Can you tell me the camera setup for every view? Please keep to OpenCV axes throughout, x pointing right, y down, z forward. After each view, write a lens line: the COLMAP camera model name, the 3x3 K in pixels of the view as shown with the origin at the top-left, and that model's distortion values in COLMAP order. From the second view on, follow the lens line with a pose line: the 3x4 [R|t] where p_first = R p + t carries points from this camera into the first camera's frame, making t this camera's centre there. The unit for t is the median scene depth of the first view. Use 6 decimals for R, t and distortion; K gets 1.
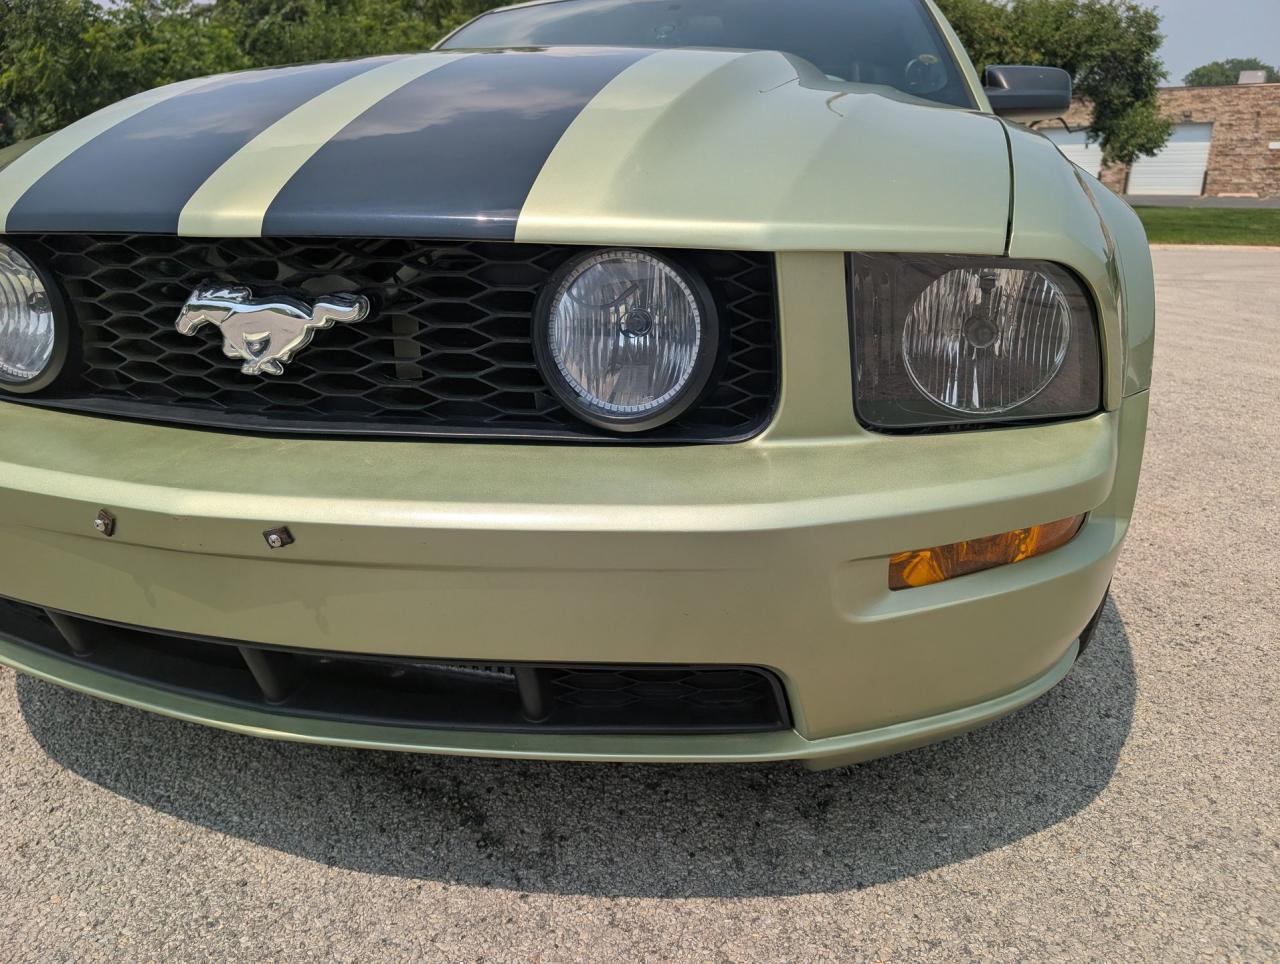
lens RADIAL K [[916.2, 0, 638.6], [0, 916.2, 474.2], [0, 0, 1]] dist [0.001830, -0.002664]
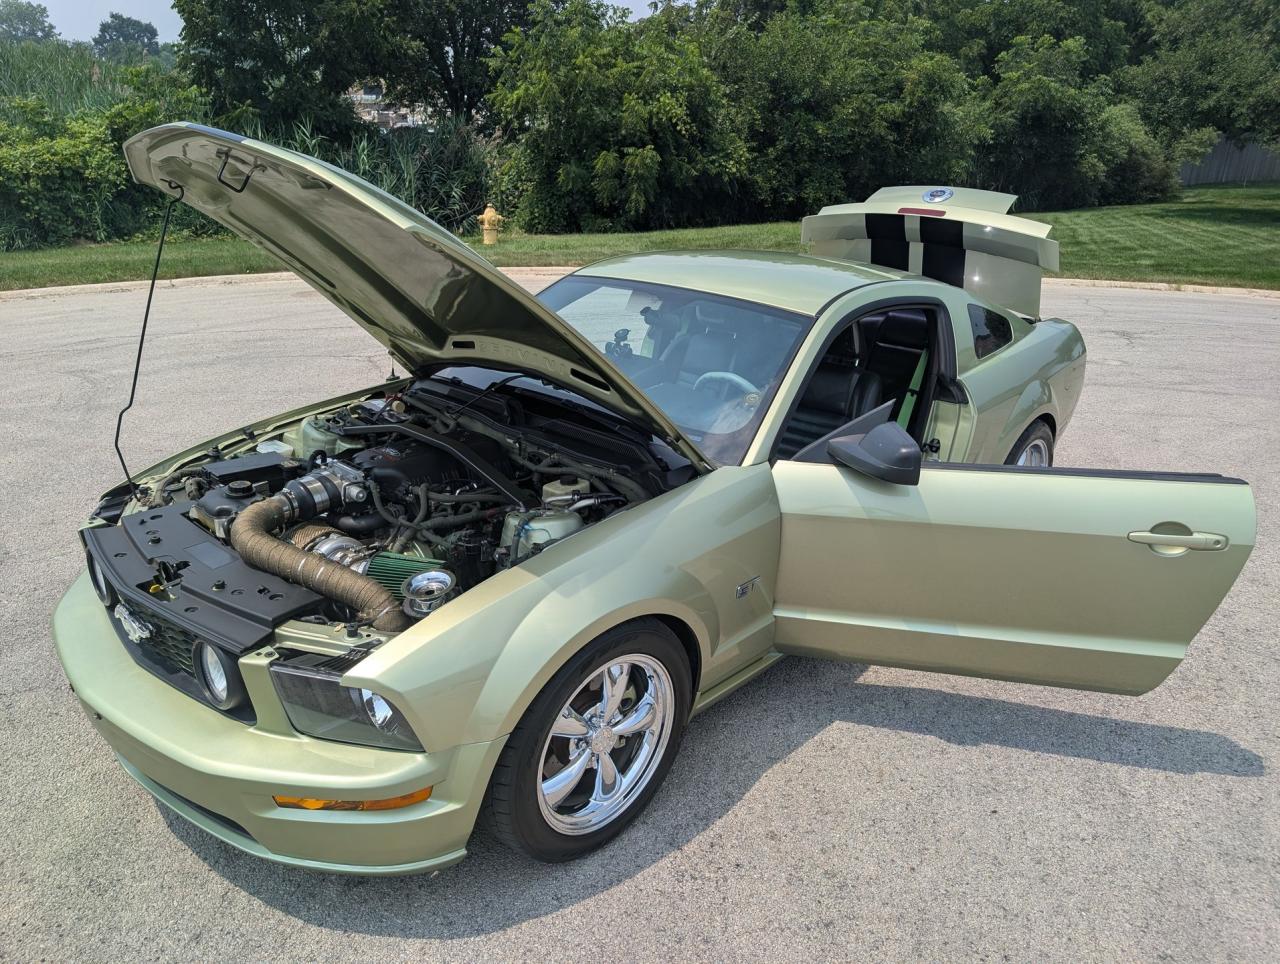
lens RADIAL K [[902.6, 0, 640.0], [0, 902.6, 482.0], [0, 0, 1]] dist [0.003268, -0.001181]
pose [[0.881488, 0.191947, -0.431434, 0.304763], [-0.172125, 0.981405, 0.084954, -0.165585], [0.439718, -0.000625, 0.898136, -0.107746]]
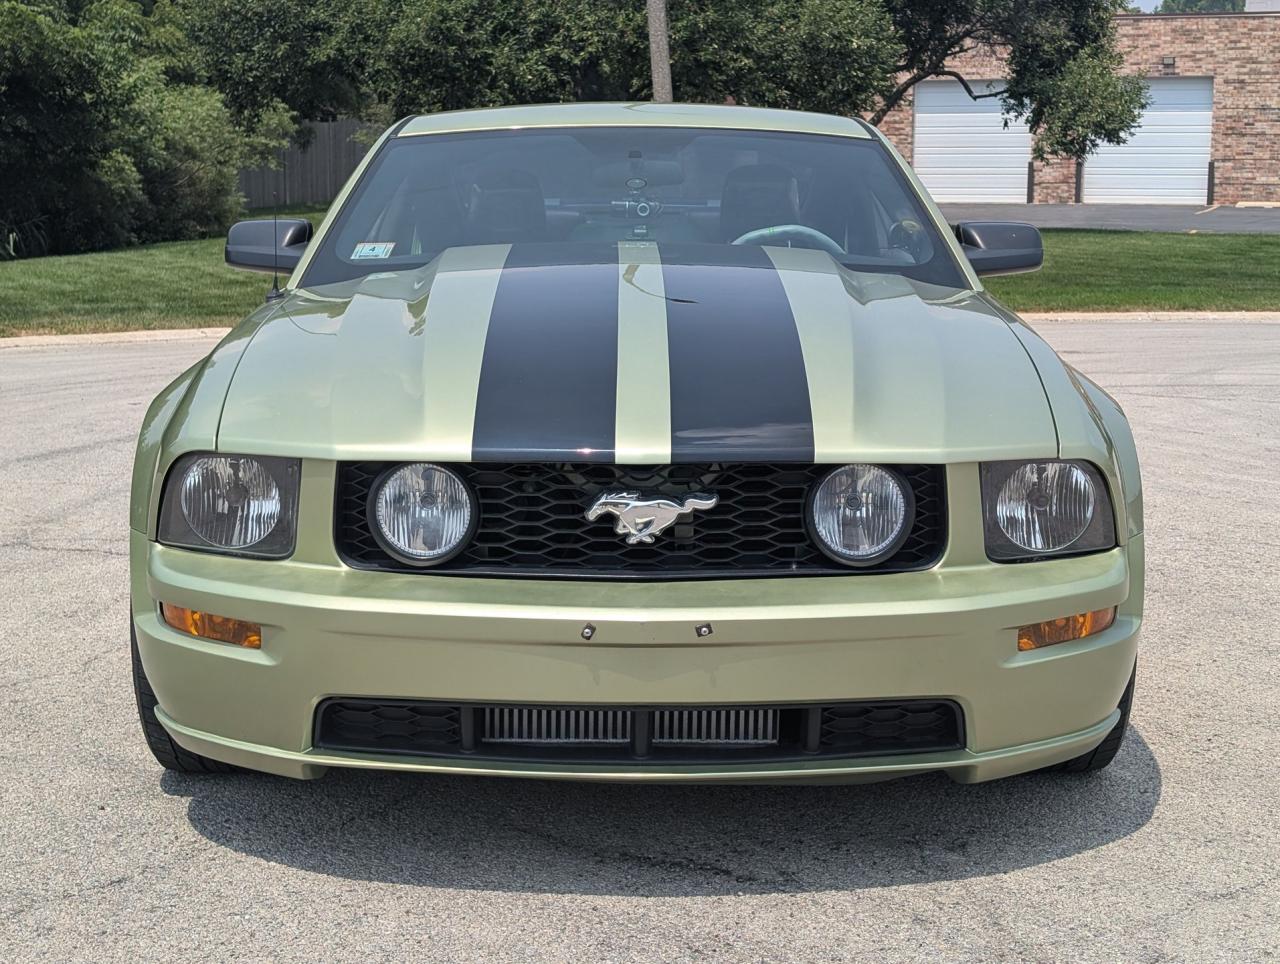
lens RADIAL K [[1953.2, 0, 655.9], [0, 1953.2, 468.2], [0, 0, 1]] dist [0.318351, -1.370197]
pose [[0.965927, -0.035135, 0.256420, -0.207569], [0.076034, 0.985547, -0.151379, 0.046854], [-0.247395, 0.165718, 0.954638, -0.381839]]
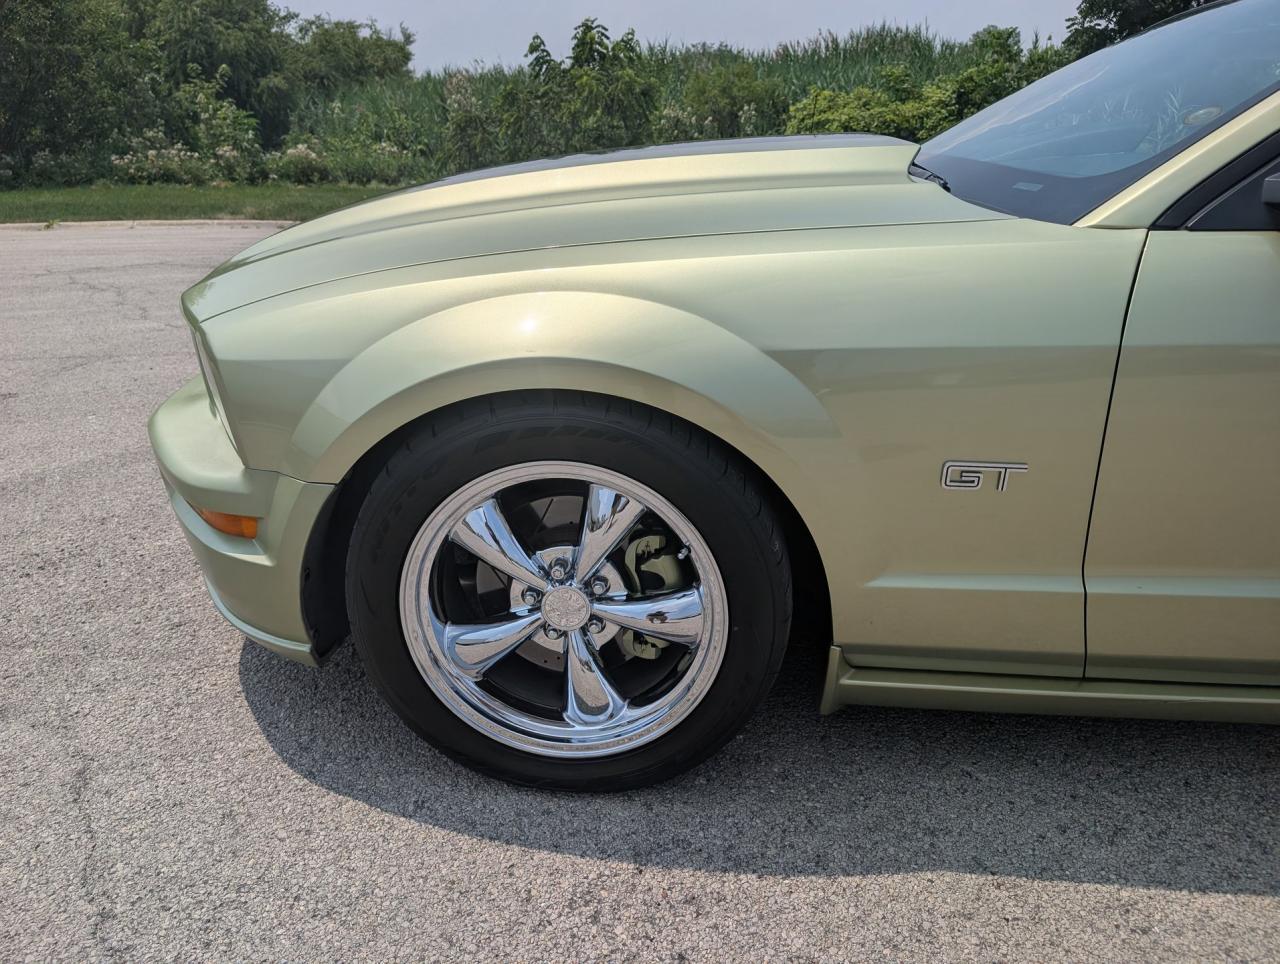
lens RADIAL K [[932.0, 0, 640.8], [0, 932.0, 466.6], [0, 0, 1]] dist [0.008548, -0.008805]
pose [[0.198177, 0.335466, -0.920972, 0.357731], [-0.306959, 0.913584, 0.266723, -0.116494], [0.930861, 0.229842, 0.284025, 0.211125]]
